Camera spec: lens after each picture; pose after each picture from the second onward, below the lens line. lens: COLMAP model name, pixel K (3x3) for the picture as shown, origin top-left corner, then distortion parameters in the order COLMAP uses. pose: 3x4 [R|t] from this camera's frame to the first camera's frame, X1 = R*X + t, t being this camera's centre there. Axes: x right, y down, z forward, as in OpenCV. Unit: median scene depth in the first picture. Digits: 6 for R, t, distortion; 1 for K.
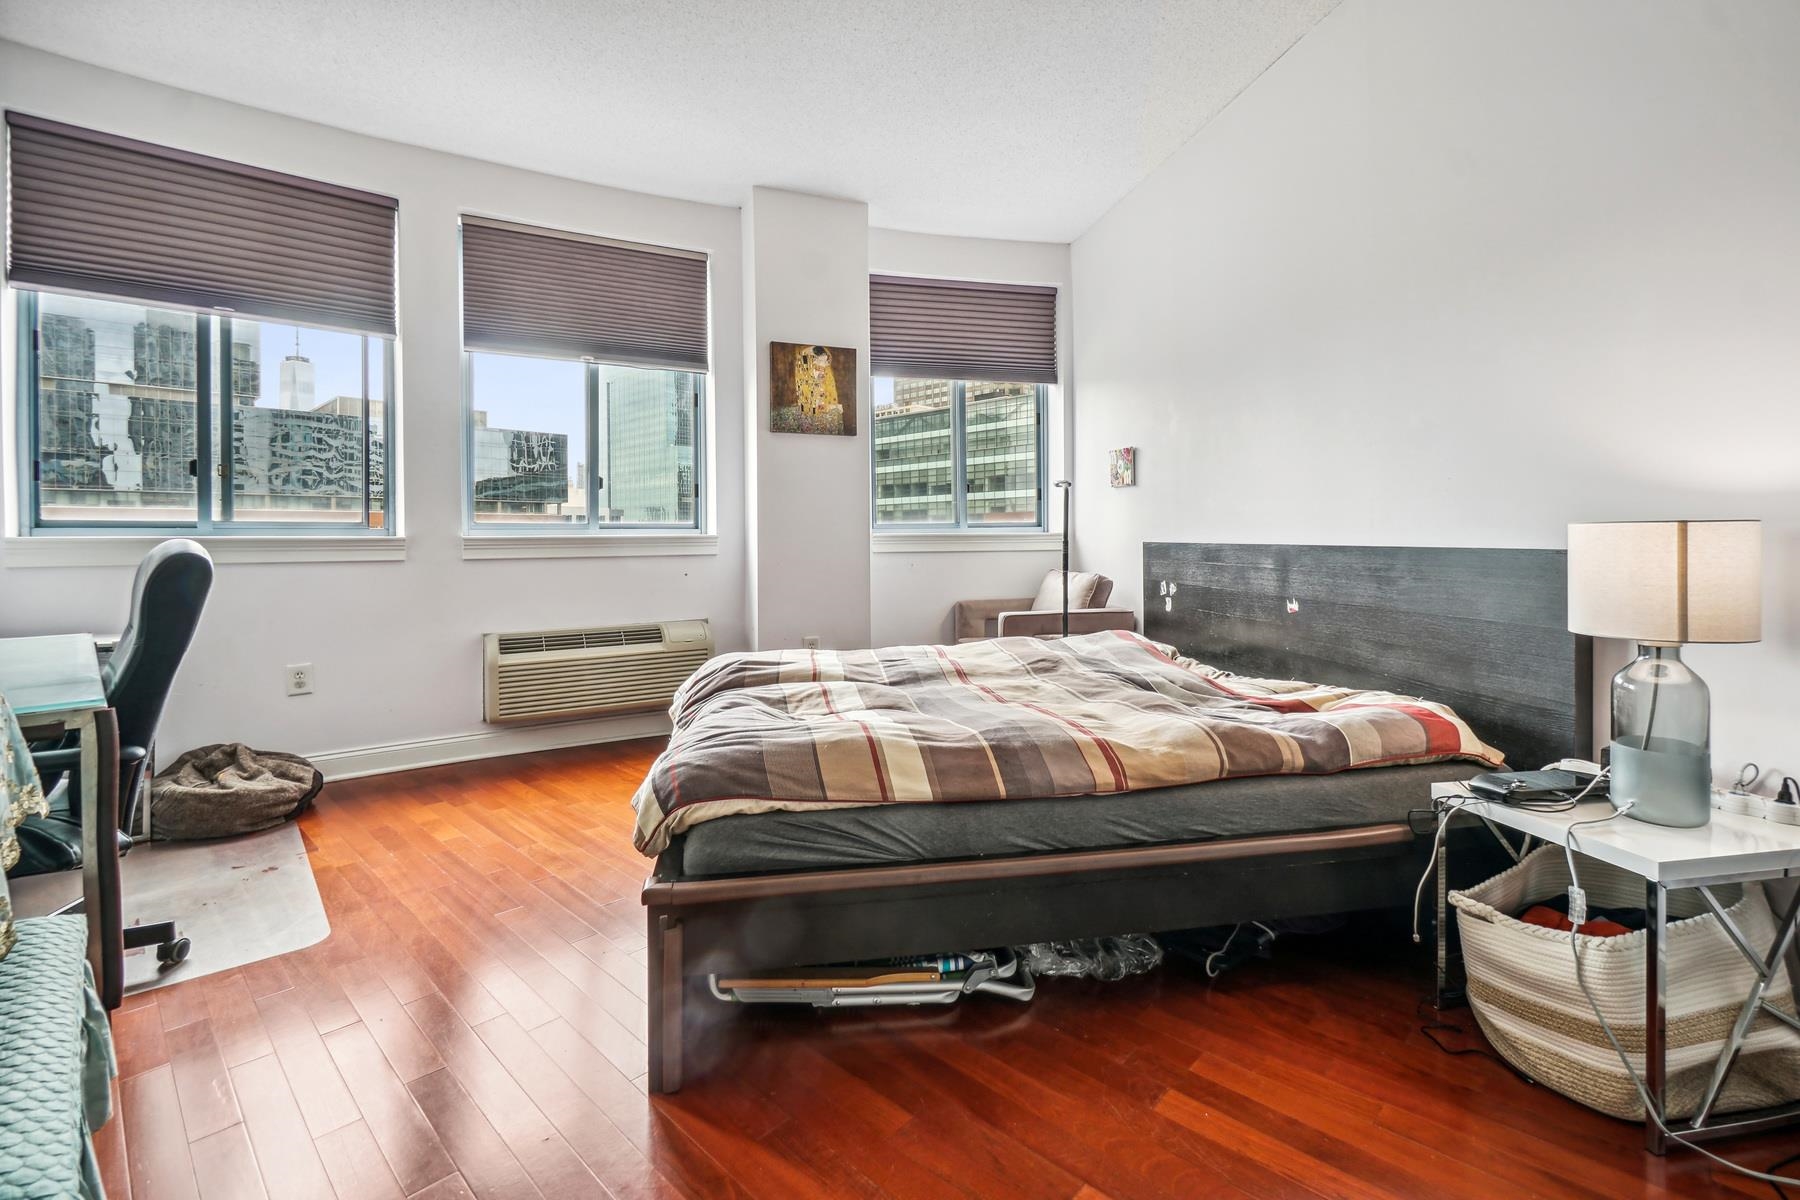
lens RADIAL K [[798.6, 0, 879.2], [0, 798.6, 531.0], [0, 0, 1]] dist [0.001173, -0.002484]
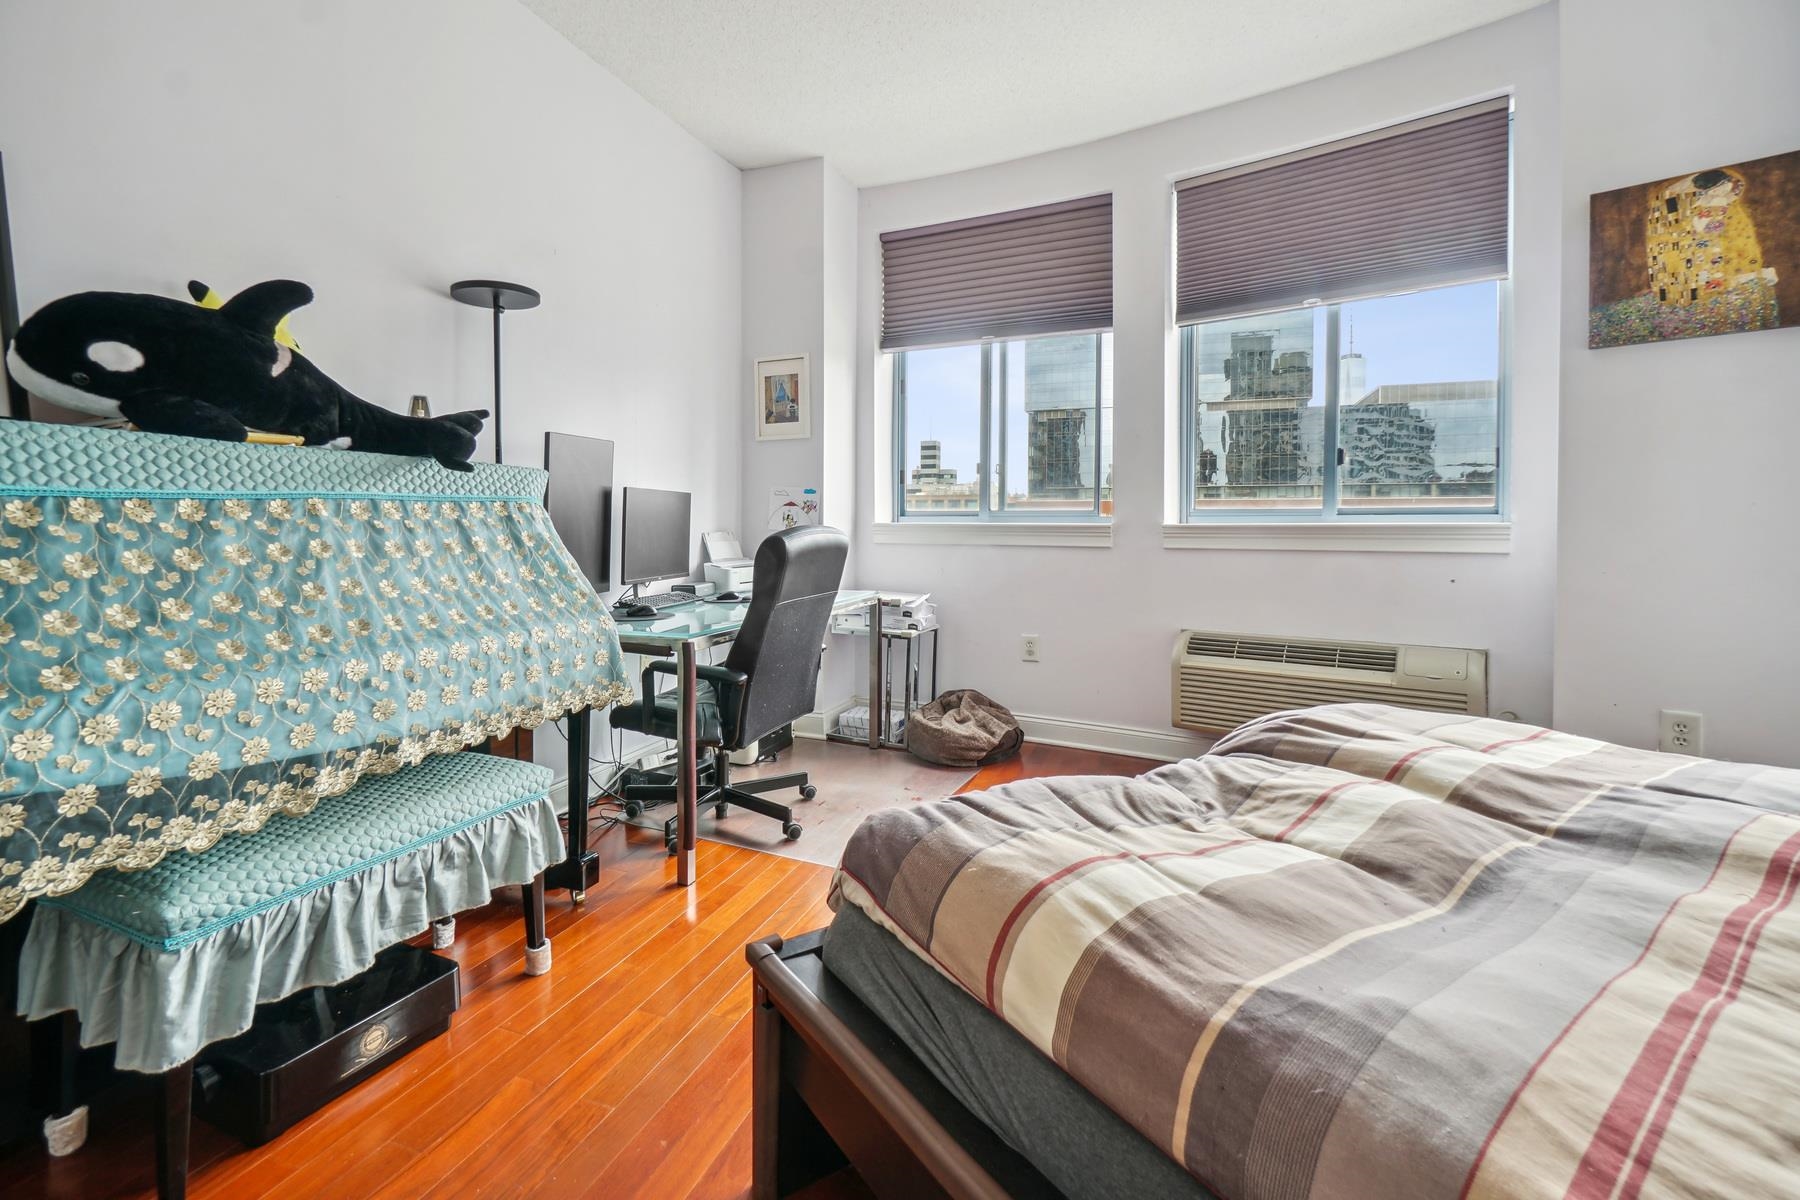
lens RADIAL K [[798.6, 0, 894.8], [0, 798.6, 530.0], [0, 0, 1]] dist [0.001173, -0.002484]
pose [[0.405324, 0.012564, -0.914087, 0.210241], [0.002283, 0.999889, 0.014756, -0.000843], [0.914170, -0.008067, 0.405250, 0.312595]]
